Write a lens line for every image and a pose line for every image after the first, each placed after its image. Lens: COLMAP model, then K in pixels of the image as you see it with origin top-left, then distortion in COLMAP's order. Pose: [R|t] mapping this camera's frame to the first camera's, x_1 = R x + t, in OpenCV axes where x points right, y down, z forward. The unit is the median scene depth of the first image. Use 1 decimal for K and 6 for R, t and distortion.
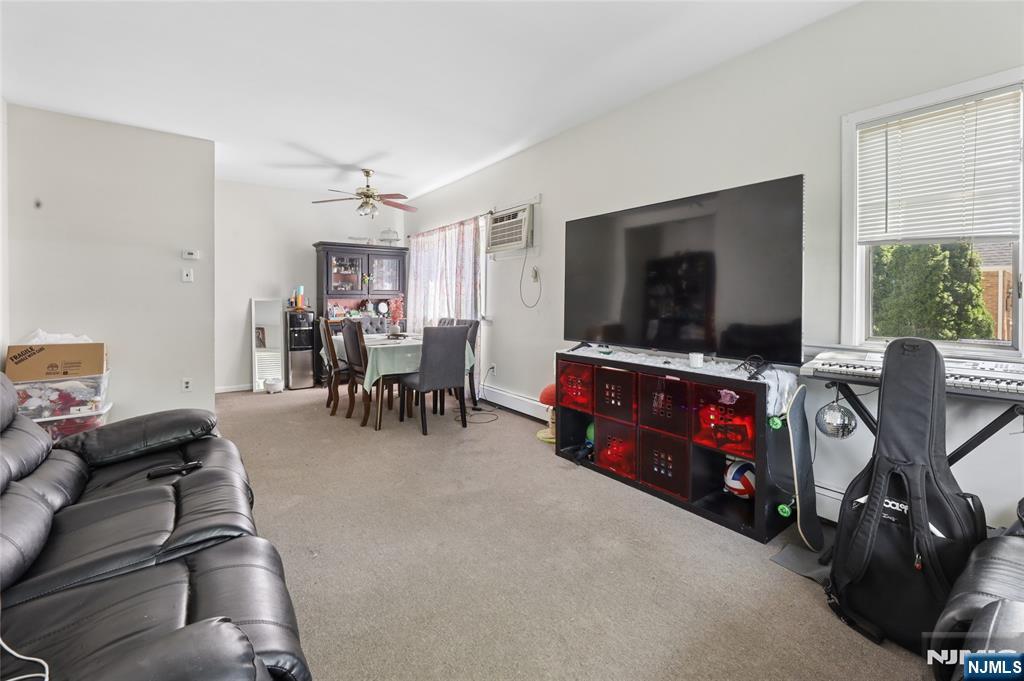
lens RADIAL K [[429.5, 0, 511.6], [0, 429.5, 299.1], [0, 0, 1]] dist [-0.000892, -0.000065]
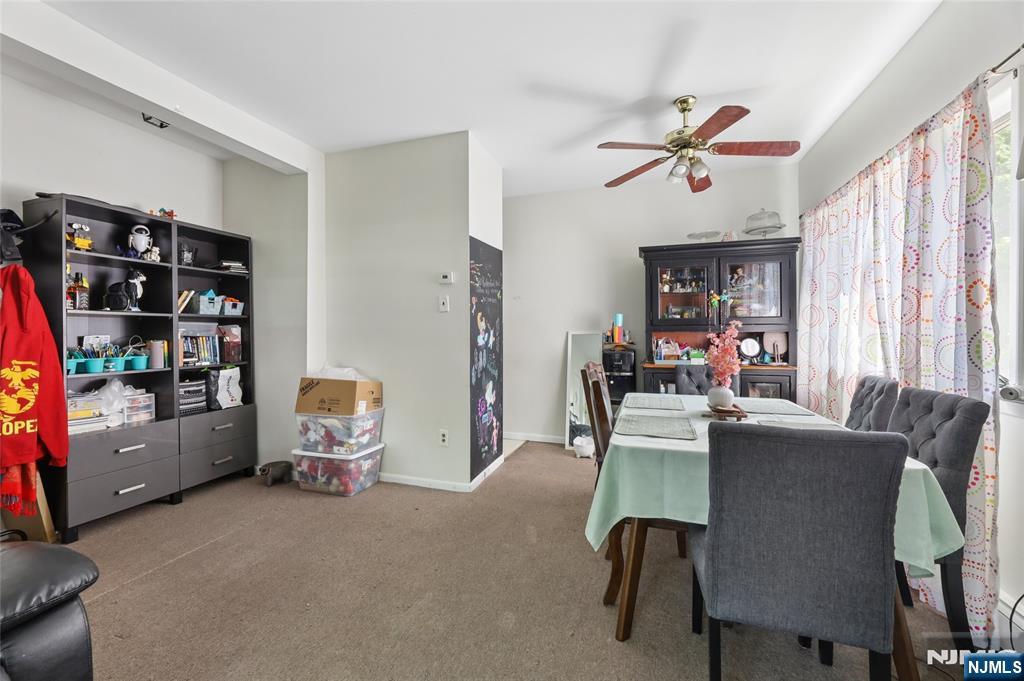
lens RADIAL K [[418.2, 0, 508.7], [0, 418.2, 329.9], [0, 0, 1]] dist [-0.003987, -0.000210]
pose [[0.568316, -0.004443, -0.822798, -0.022779], [0.001693, 0.999990, -0.004231, -0.001711], [0.822808, 0.001012, 0.568318, 0.497030]]
